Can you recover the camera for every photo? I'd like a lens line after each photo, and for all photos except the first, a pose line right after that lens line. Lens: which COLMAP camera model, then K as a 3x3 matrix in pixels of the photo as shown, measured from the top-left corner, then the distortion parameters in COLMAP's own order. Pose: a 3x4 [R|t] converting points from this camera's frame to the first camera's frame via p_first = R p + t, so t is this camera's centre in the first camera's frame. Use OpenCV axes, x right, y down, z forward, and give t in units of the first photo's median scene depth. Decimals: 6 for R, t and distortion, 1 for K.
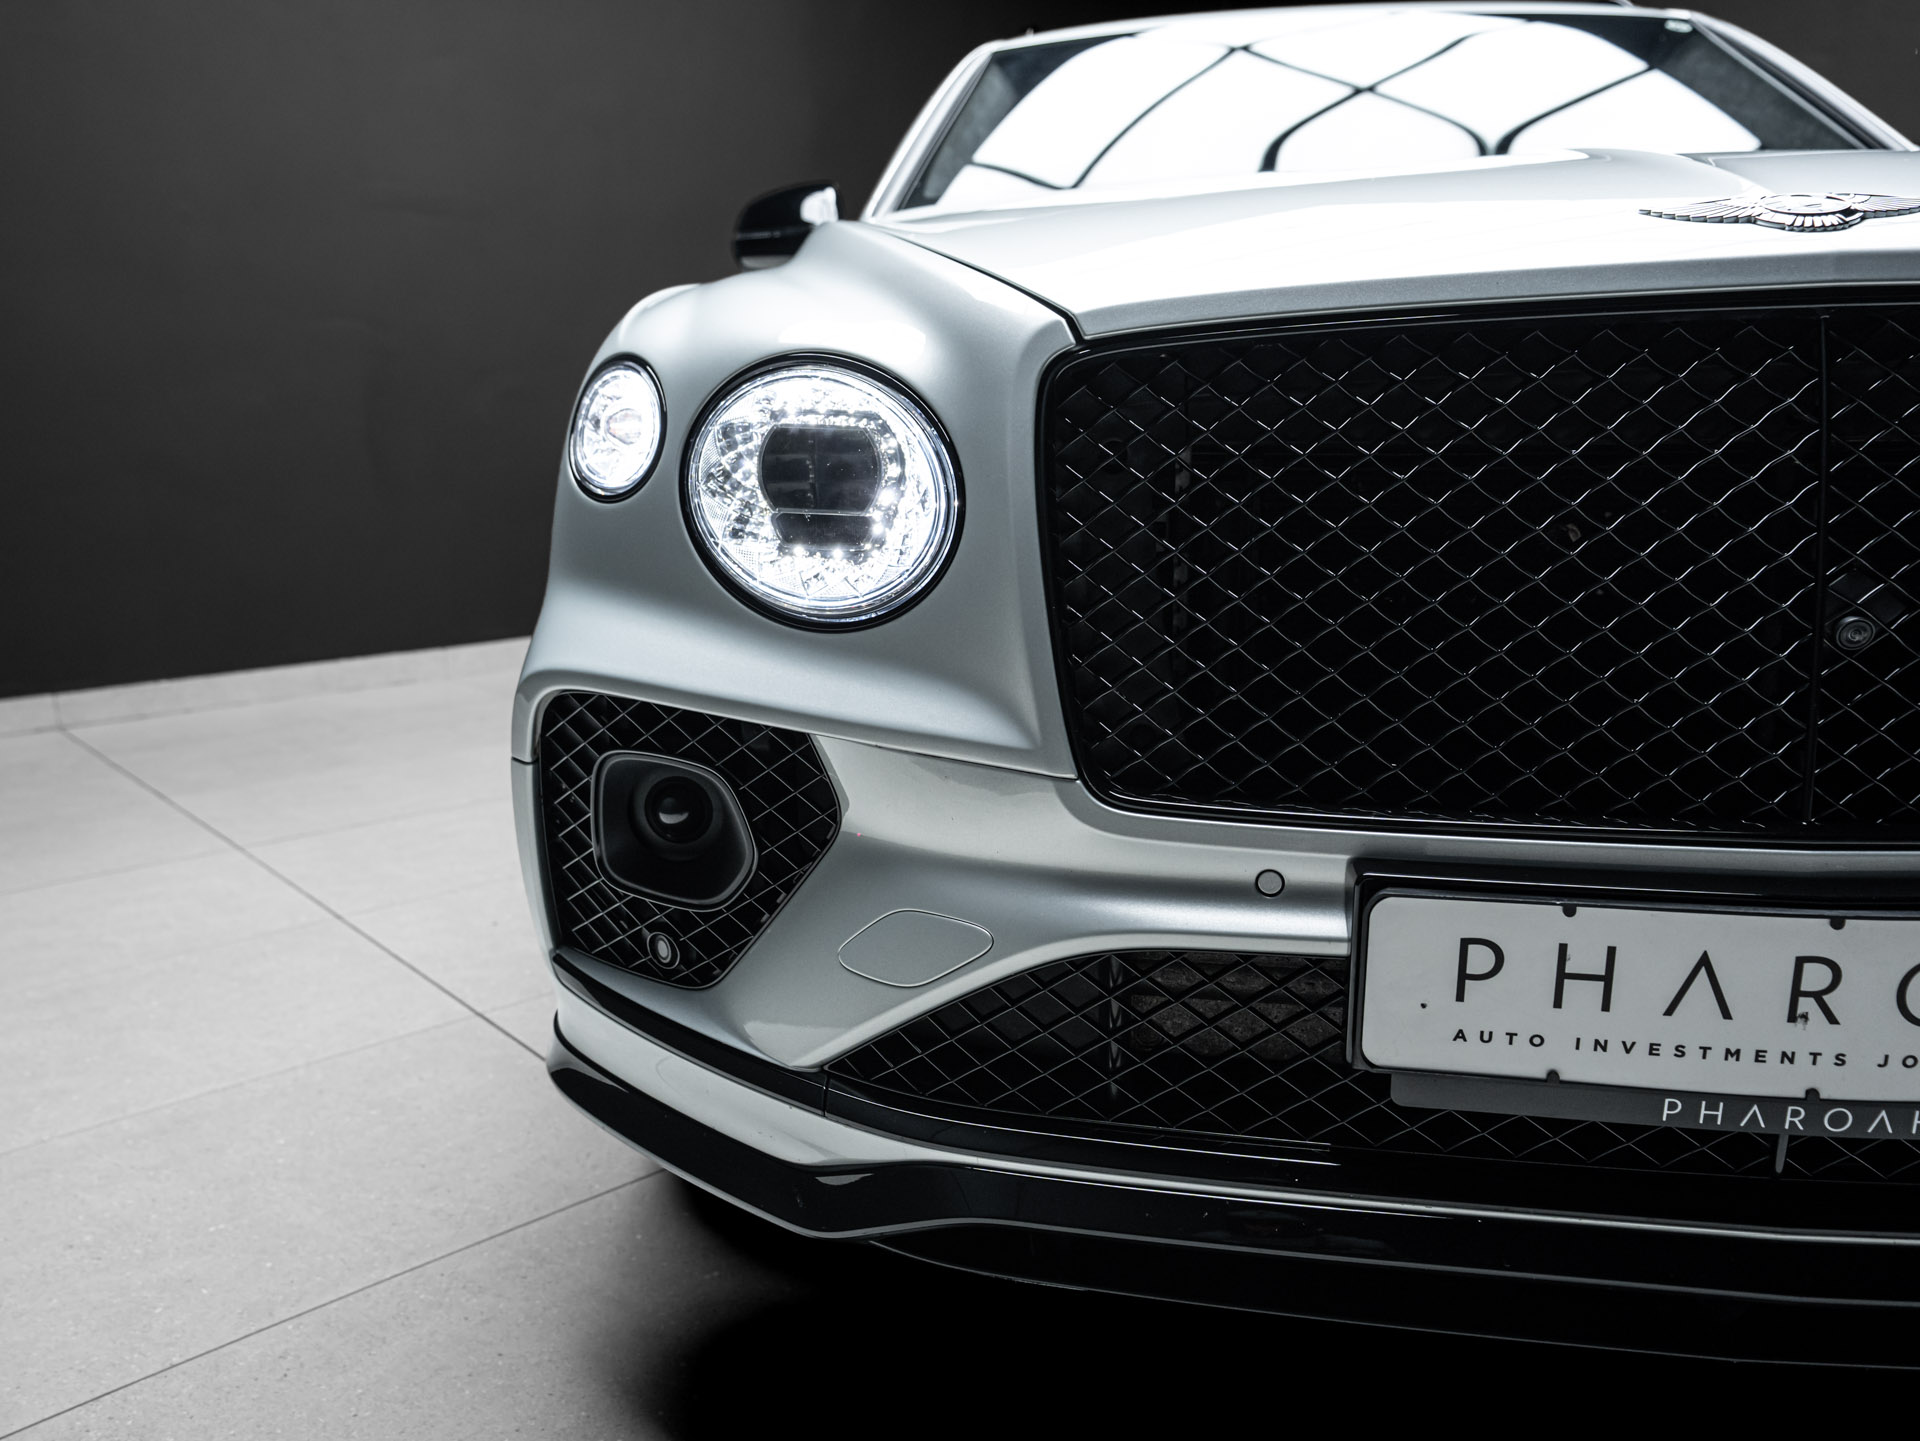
lens RADIAL K [[1392.8, 0, 960.0], [0, 1392.8, 720.5], [0, 0, 1]] dist [-0.023784, 0.058354]
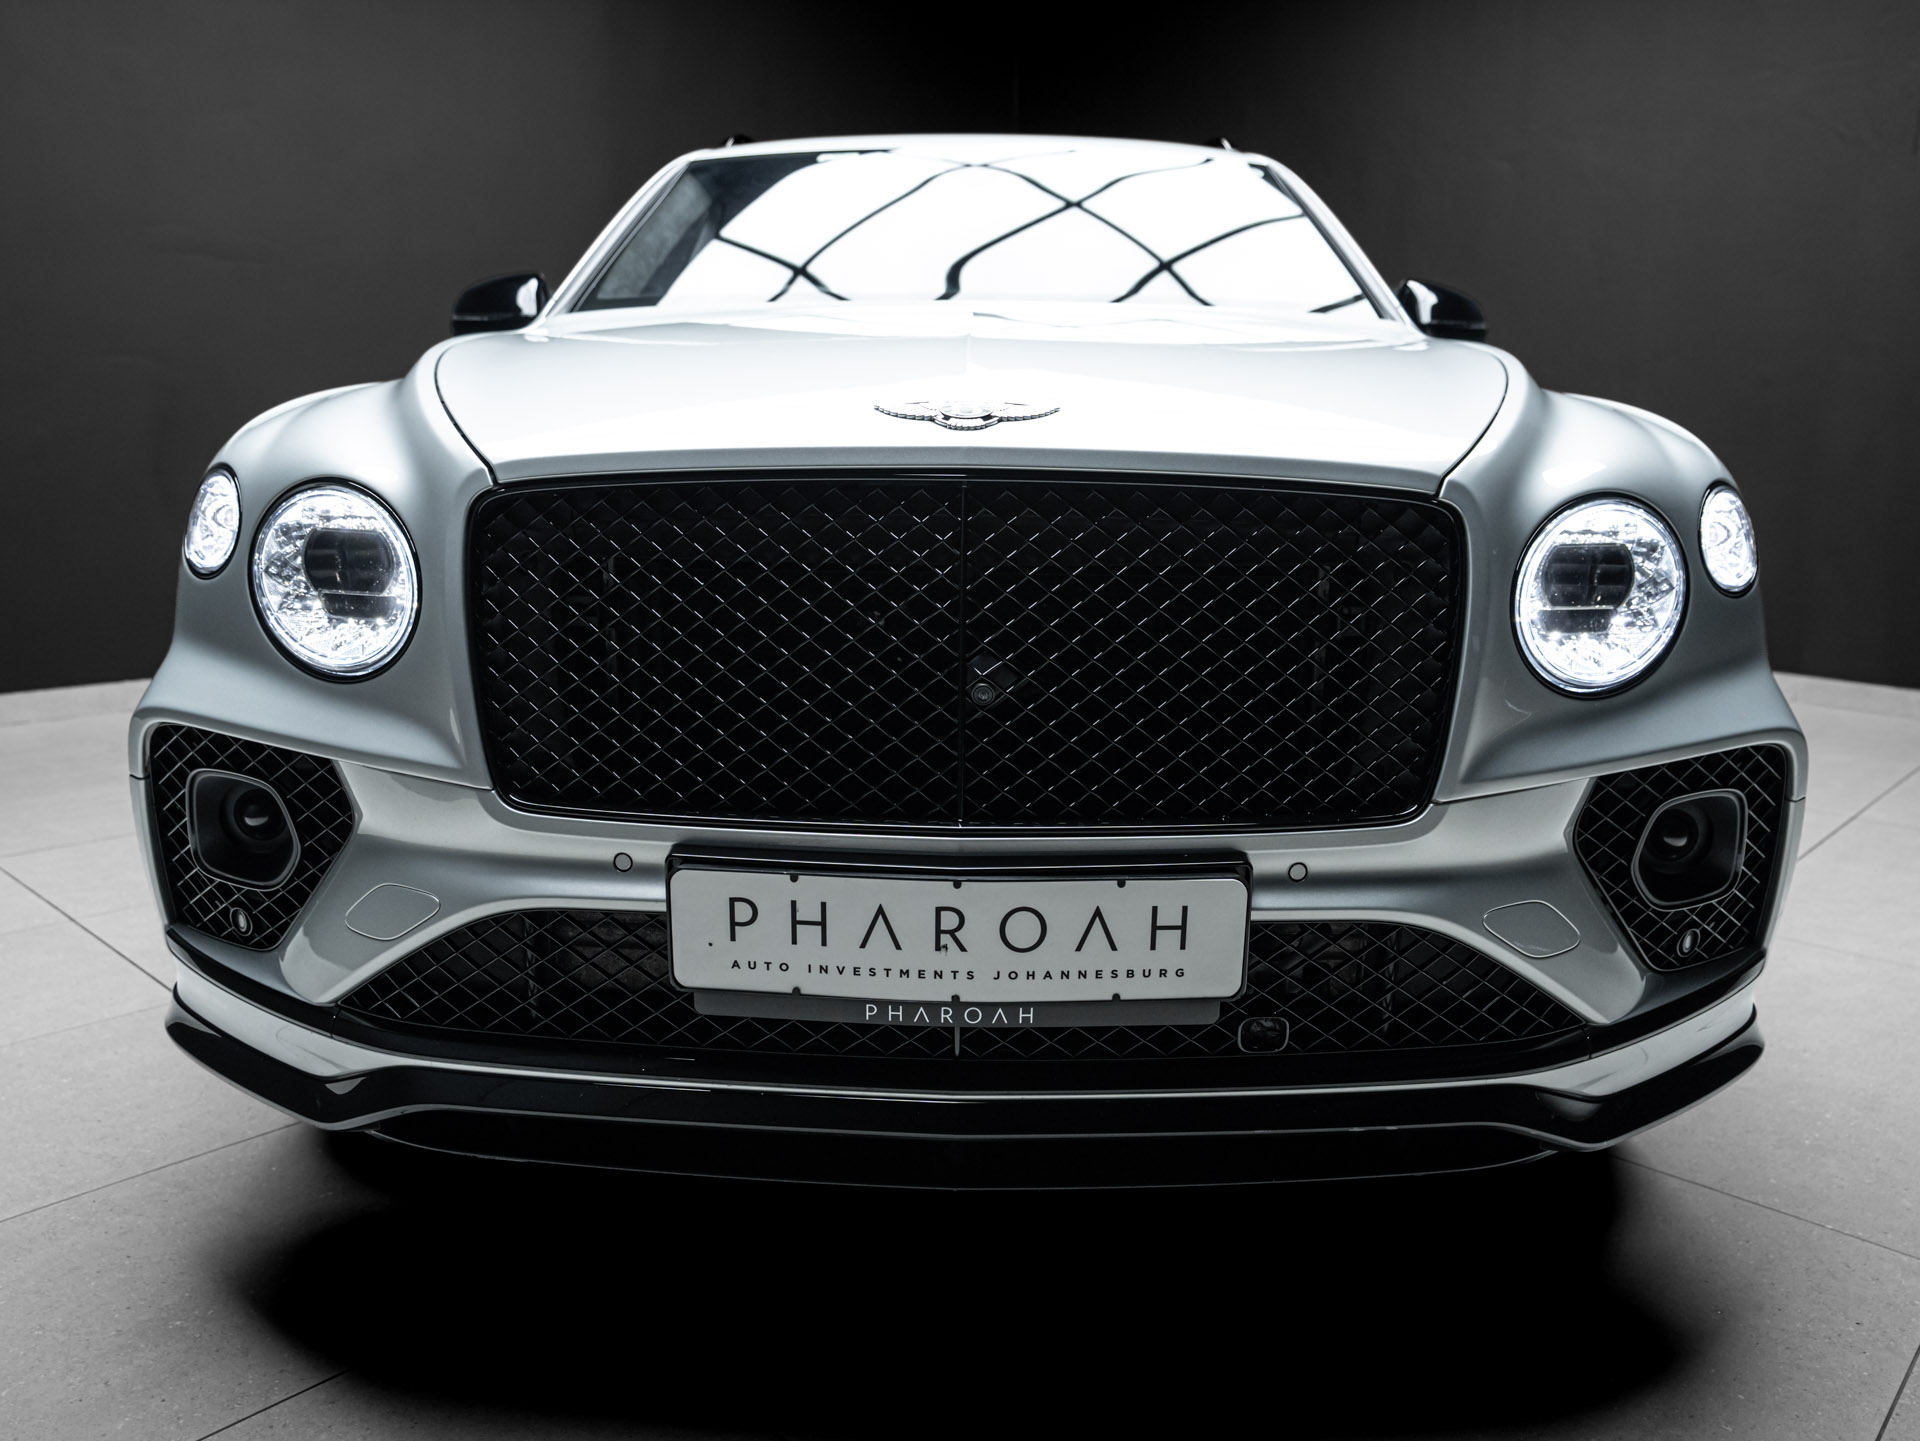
lens RADIAL K [[1392.8, 0, 960.0], [0, 1392.8, 720.5], [0, 0, 1]] dist [-0.023784, 0.058354]
pose [[0.996149, 0.006999, 0.087399, 0.384223], [-0.005656, 0.999862, -0.015605, -0.008276], [-0.087496, 0.015051, 0.996051, -0.405645]]
